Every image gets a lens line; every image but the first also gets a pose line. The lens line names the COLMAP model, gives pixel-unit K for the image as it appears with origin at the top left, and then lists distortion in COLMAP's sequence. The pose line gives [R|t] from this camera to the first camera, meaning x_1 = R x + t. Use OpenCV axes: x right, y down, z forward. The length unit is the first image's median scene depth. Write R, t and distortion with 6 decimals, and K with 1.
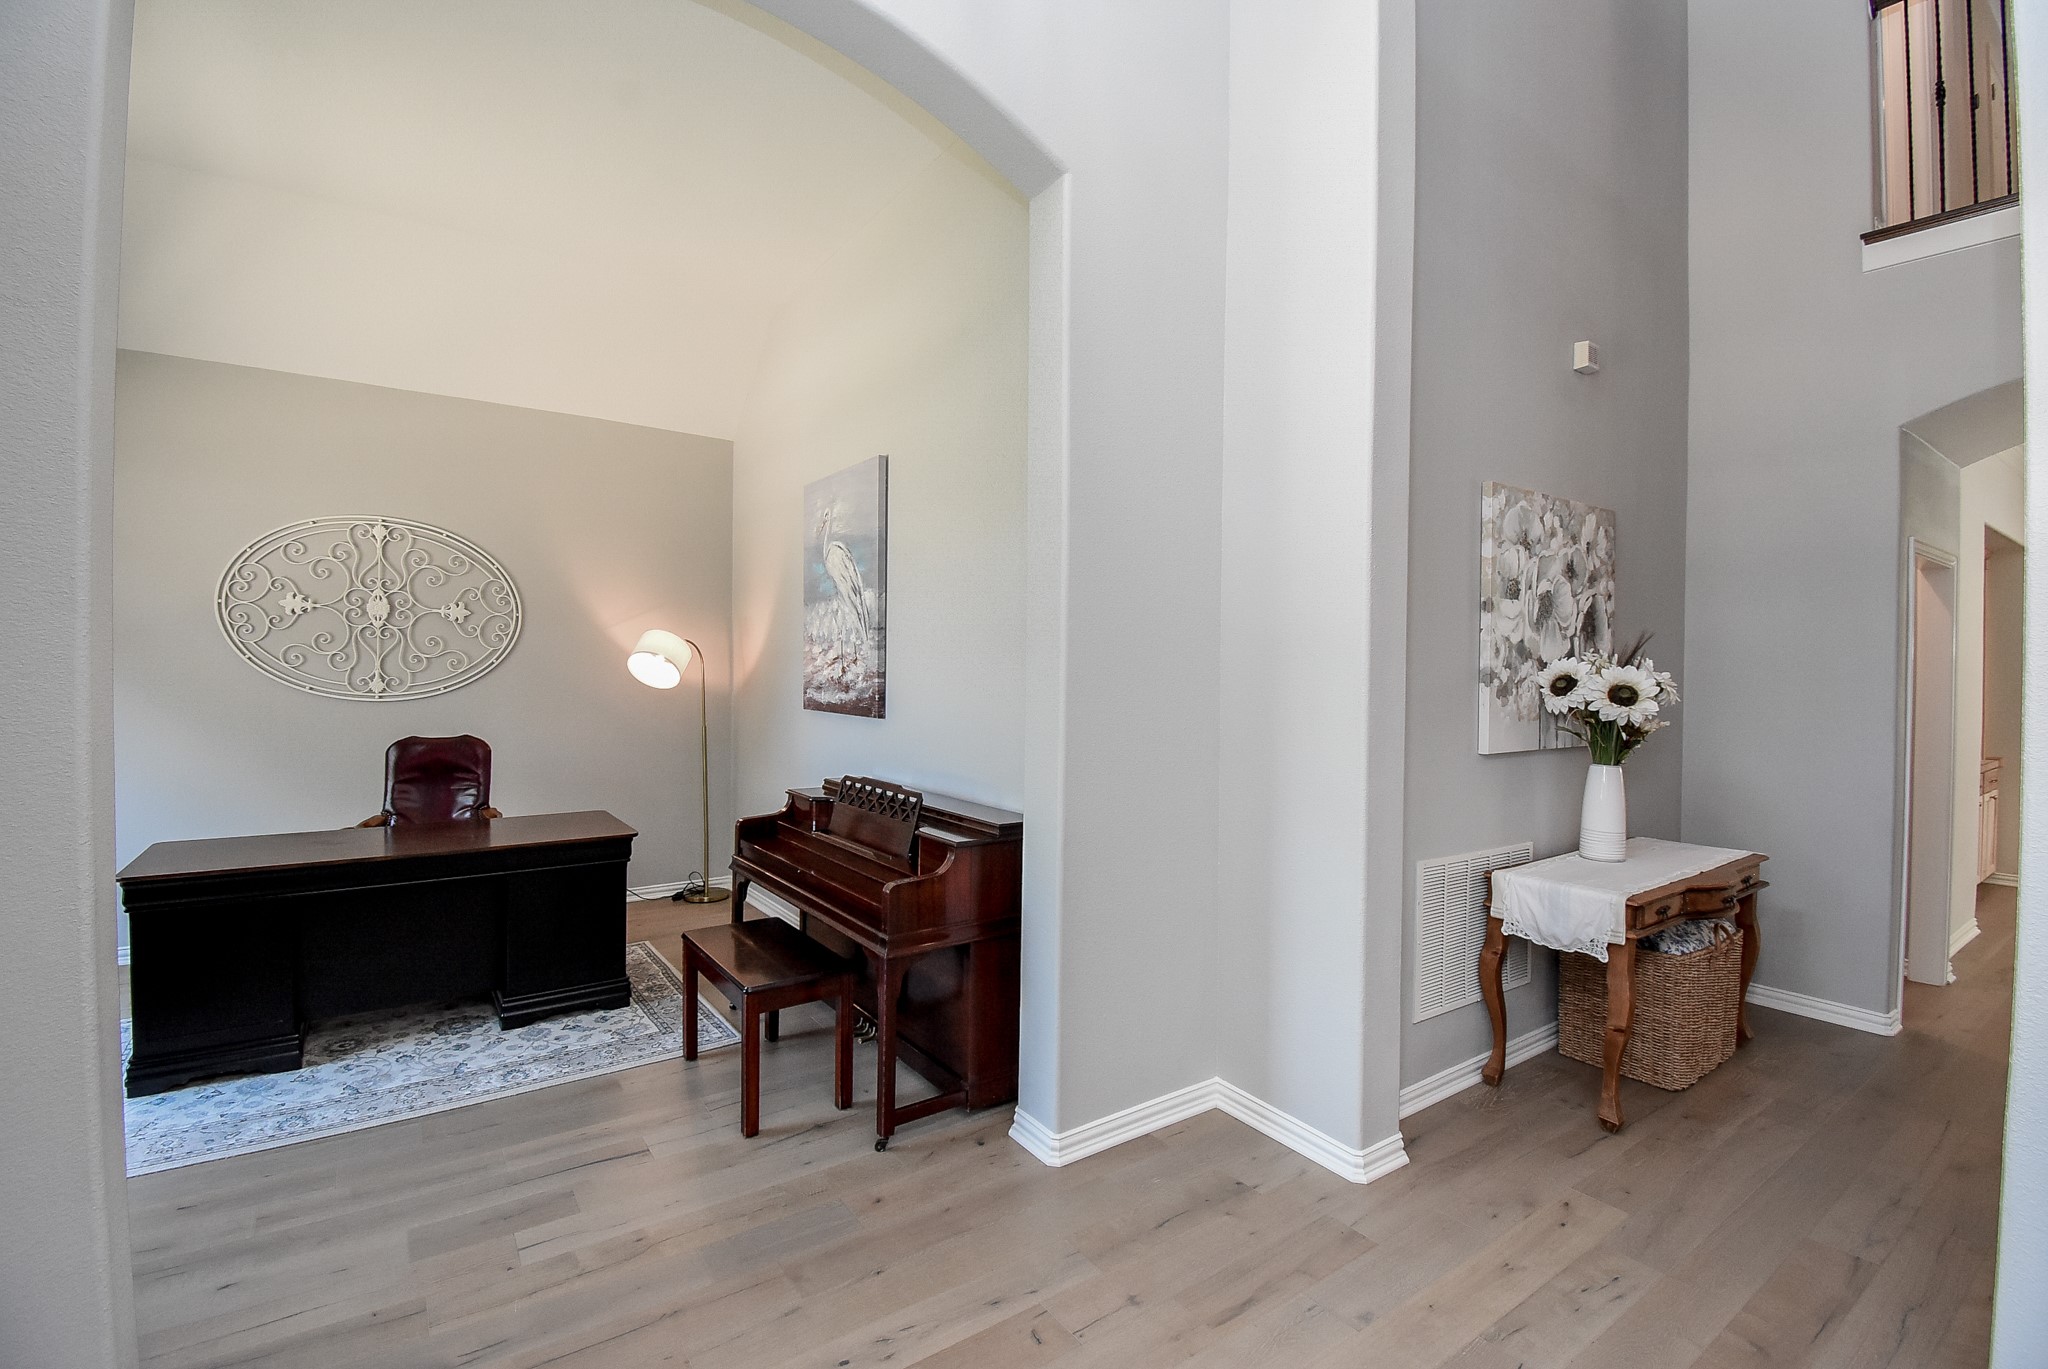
lens RADIAL K [[900.4, 0, 1019.7], [0, 900.4, 677.1], [0, 0, 1]] dist [0.023773, -0.030335]
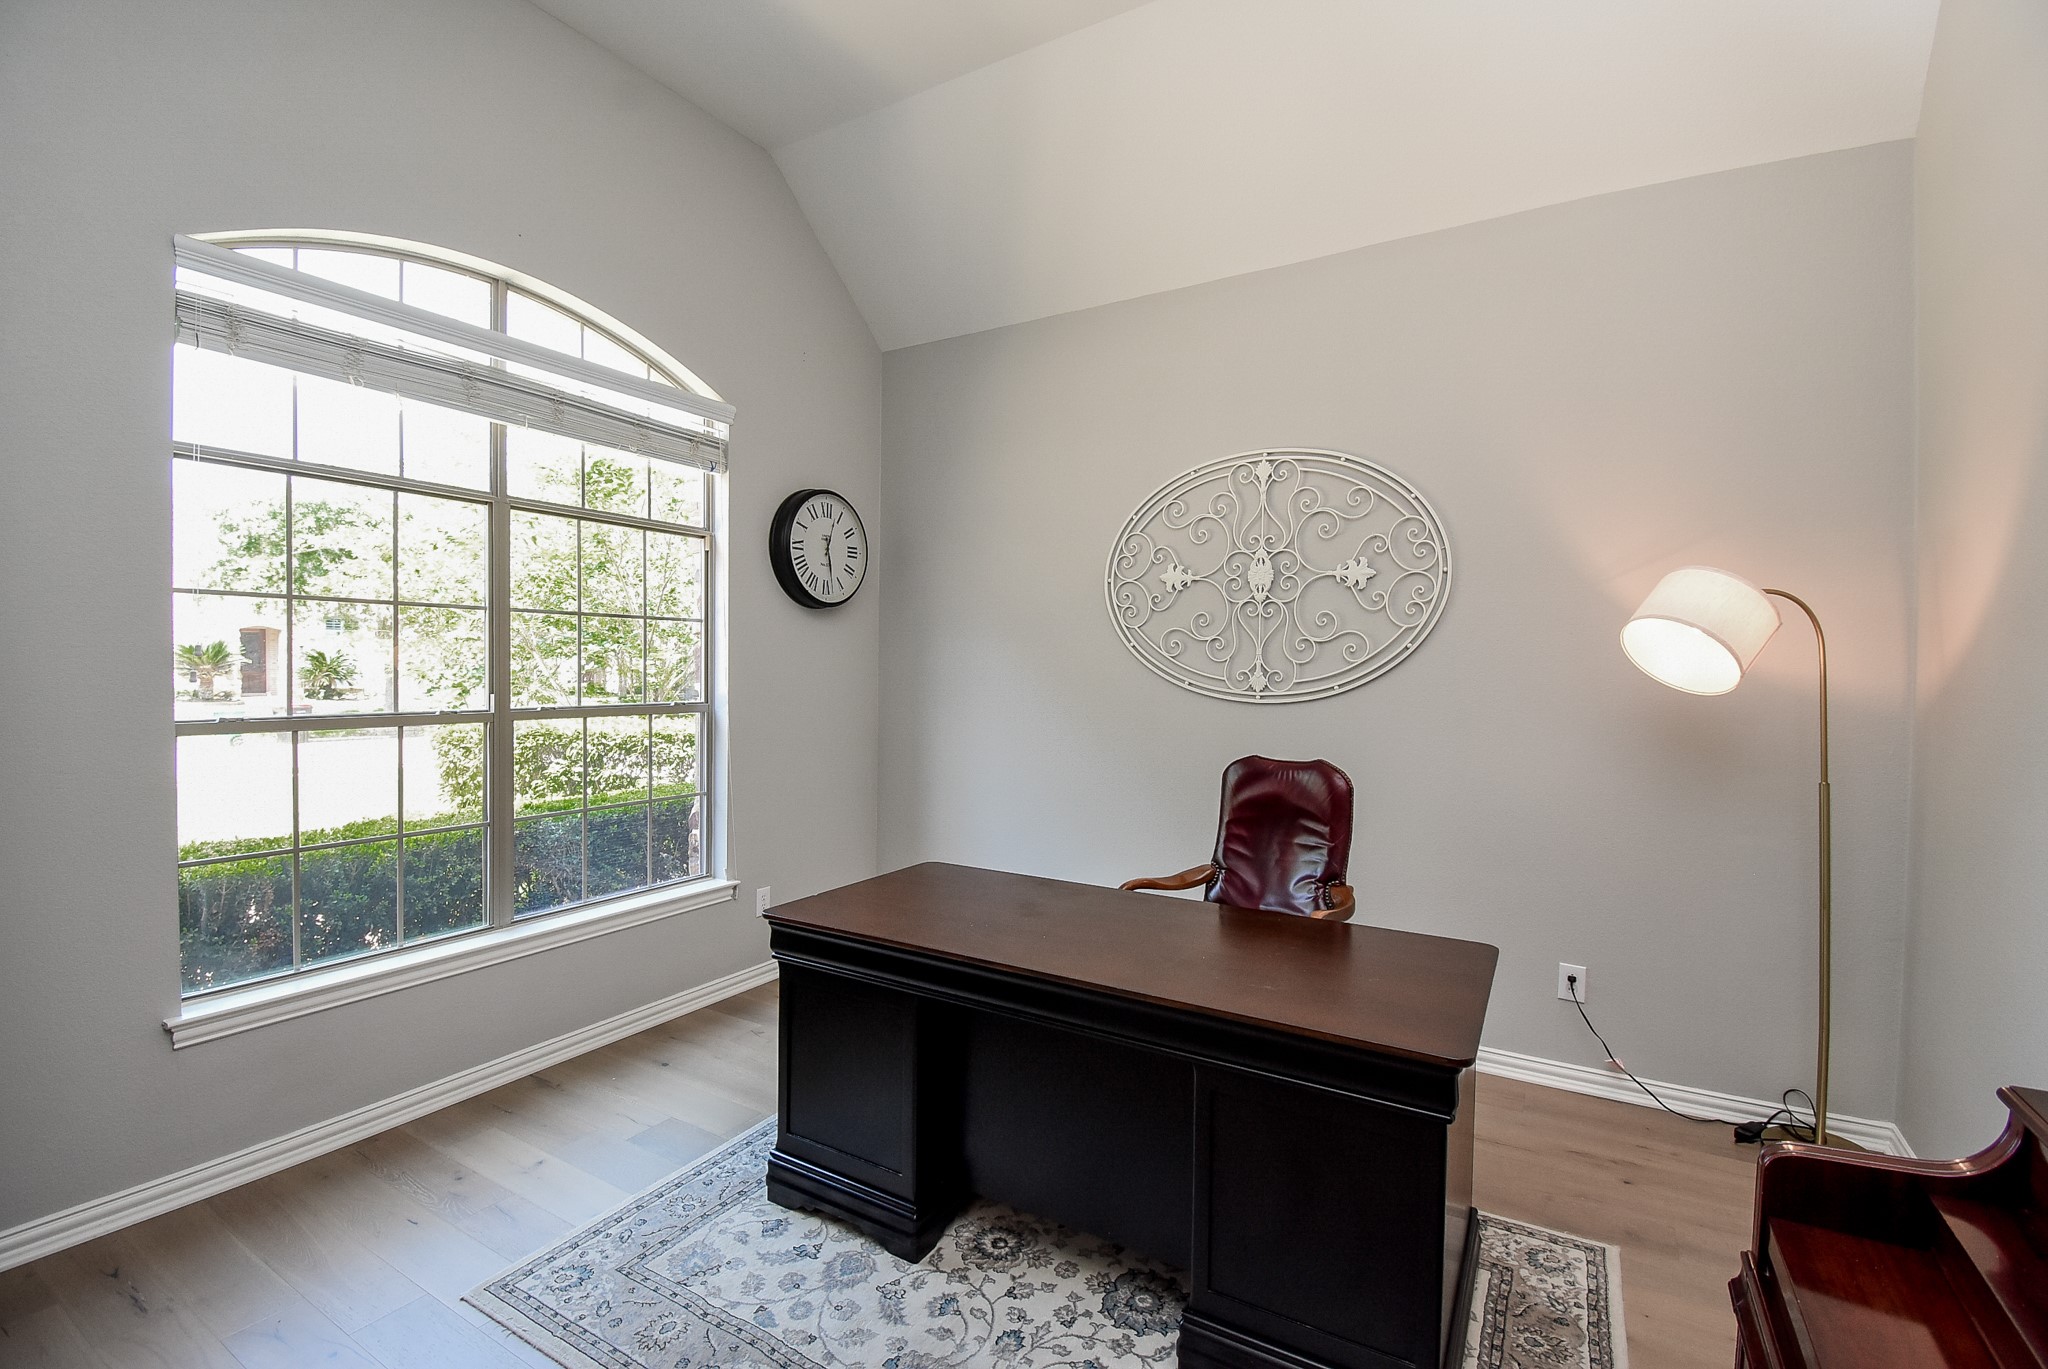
lens RADIAL K [[900.4, 0, 1019.7], [0, 900.4, 677.1], [0, 0, 1]] dist [0.023773, -0.030335]
pose [[0.393836, 0.007689, -0.919149, -0.115776], [-0.012079, 0.999922, 0.003189, 0.006594], [0.919101, 0.009847, 0.393898, 0.538703]]
